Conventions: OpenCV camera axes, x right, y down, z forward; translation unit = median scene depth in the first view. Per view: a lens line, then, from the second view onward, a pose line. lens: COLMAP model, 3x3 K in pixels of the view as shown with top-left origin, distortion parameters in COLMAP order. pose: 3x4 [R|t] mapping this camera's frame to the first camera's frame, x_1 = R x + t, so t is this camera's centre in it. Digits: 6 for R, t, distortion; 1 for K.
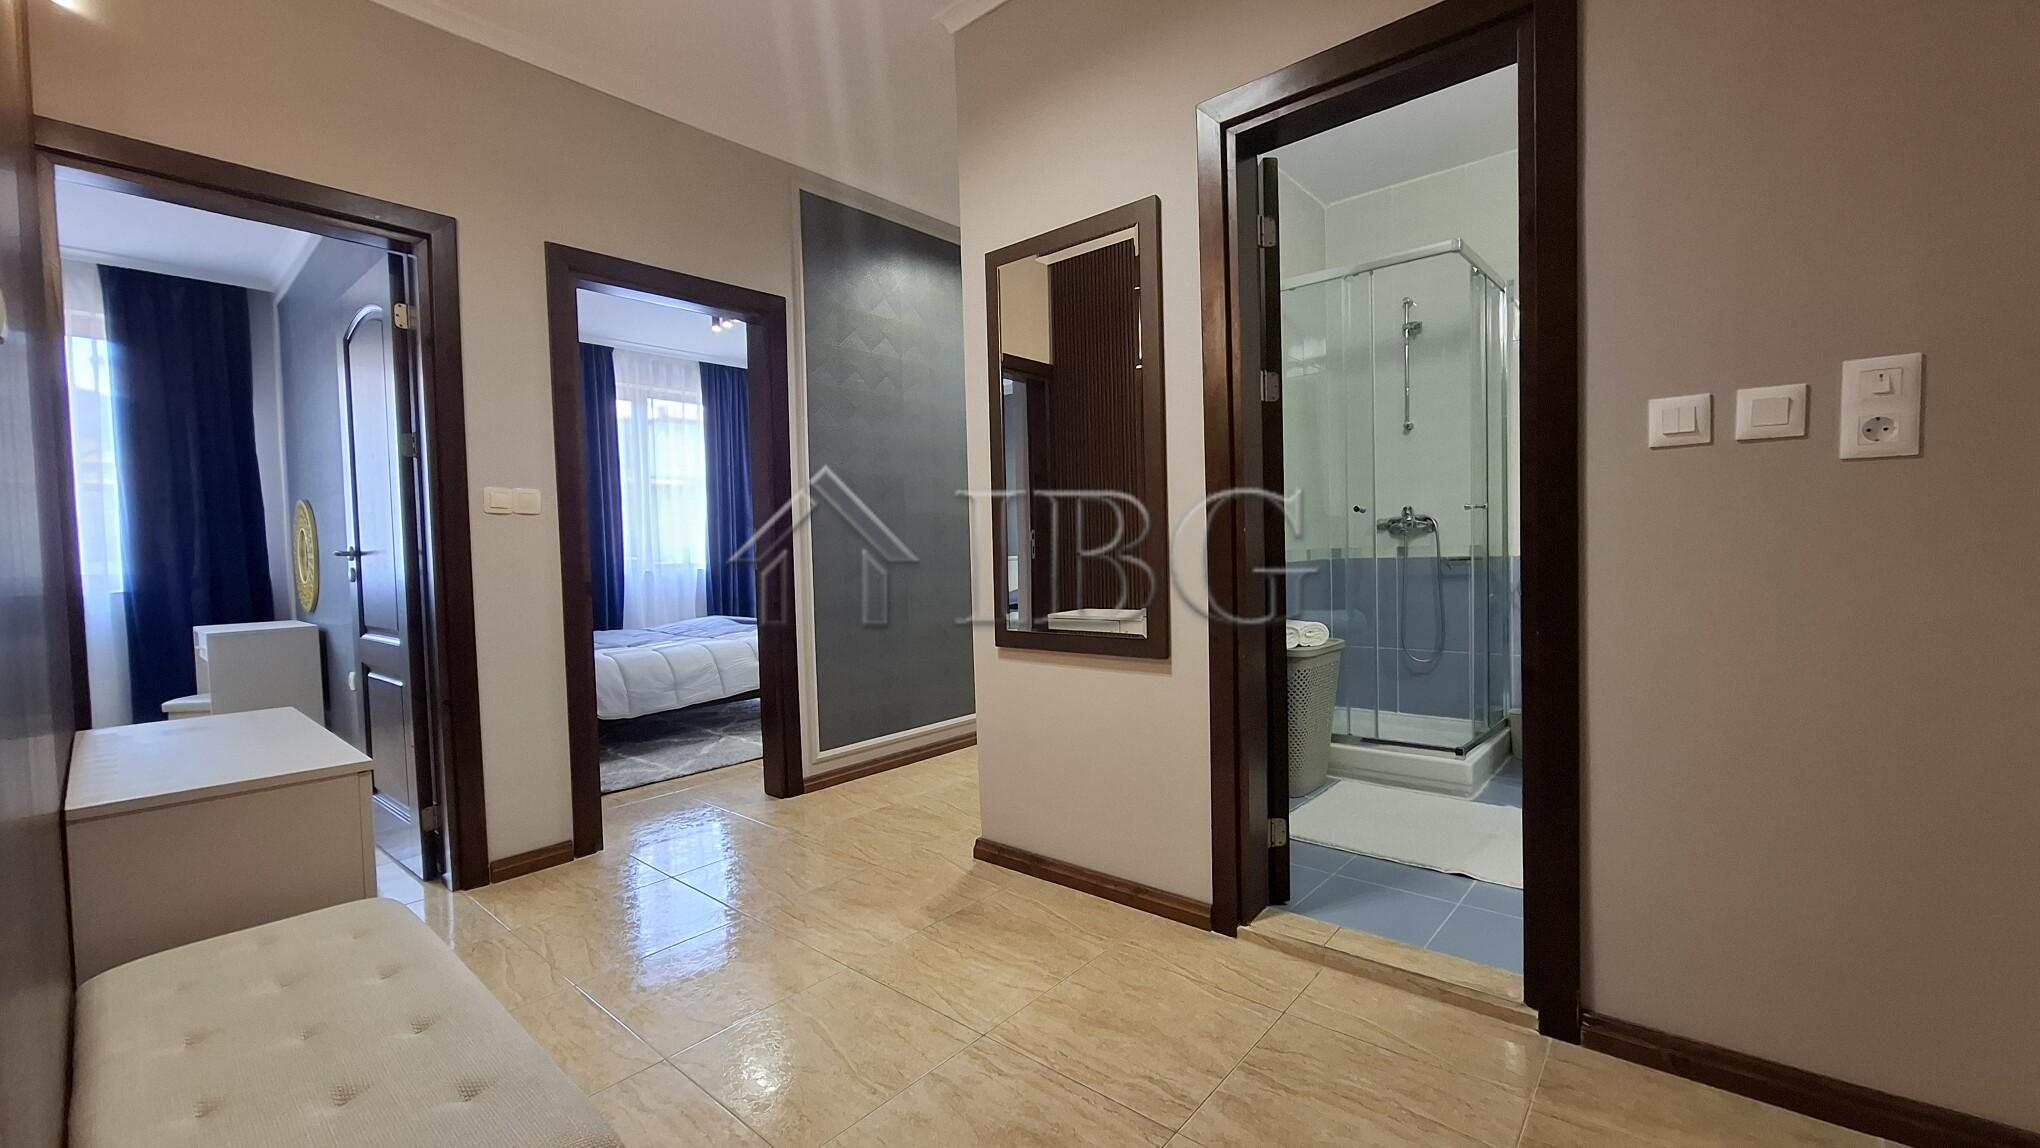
lens RADIAL K [[811.2, 0, 1036.4], [0, 811.2, 578.8], [0, 0, 1]] dist [-0.001650, 0.001481]
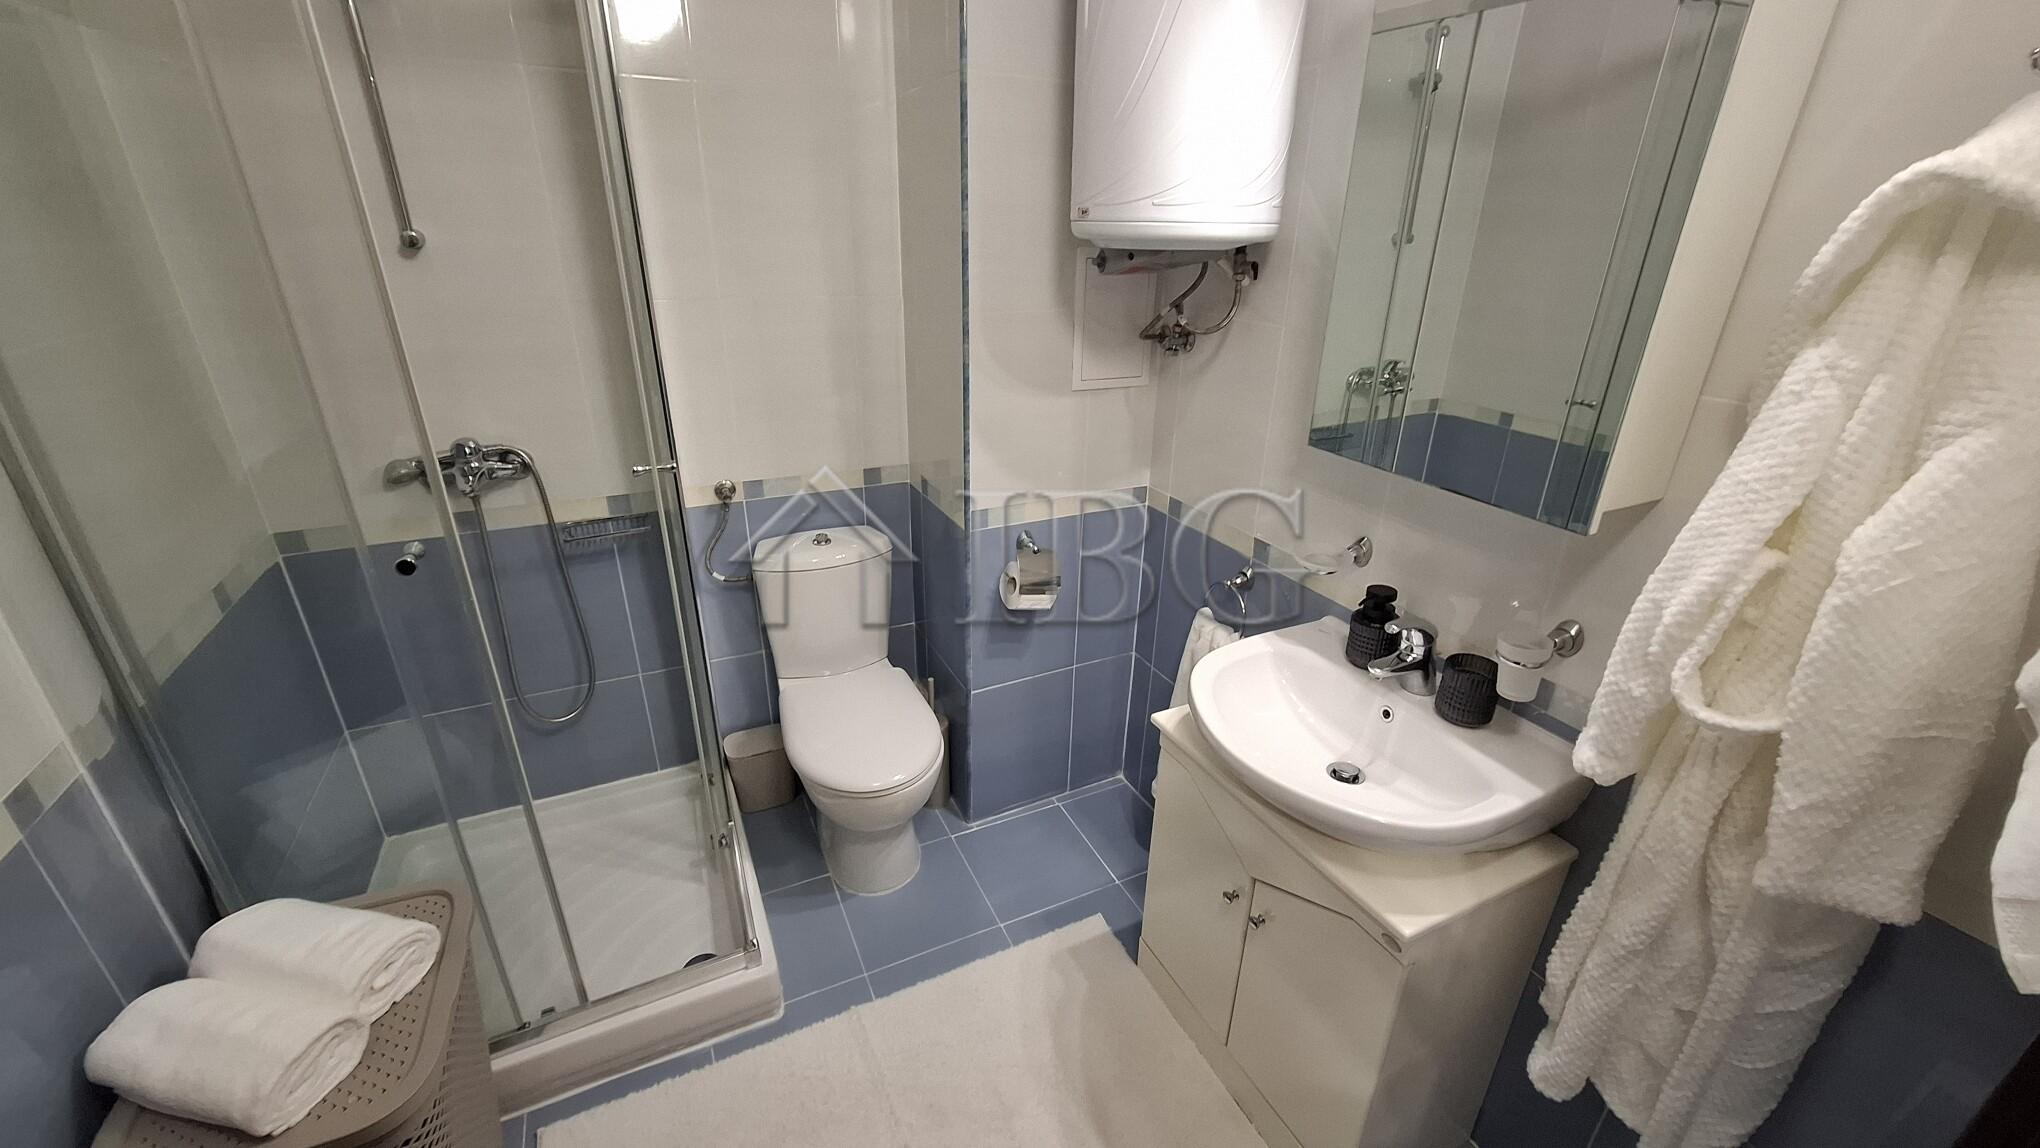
lens RADIAL K [[811.2, 0, 1016.3], [0, 811.2, 574.0], [0, 0, 1]] dist [-0.001650, 0.001481]
pose [[0.402018, -0.339679, 0.850294, 0.167833], [0.013561, 0.930749, 0.365408, -0.172998], [-0.915531, -0.135370, 0.378784, 0.524034]]
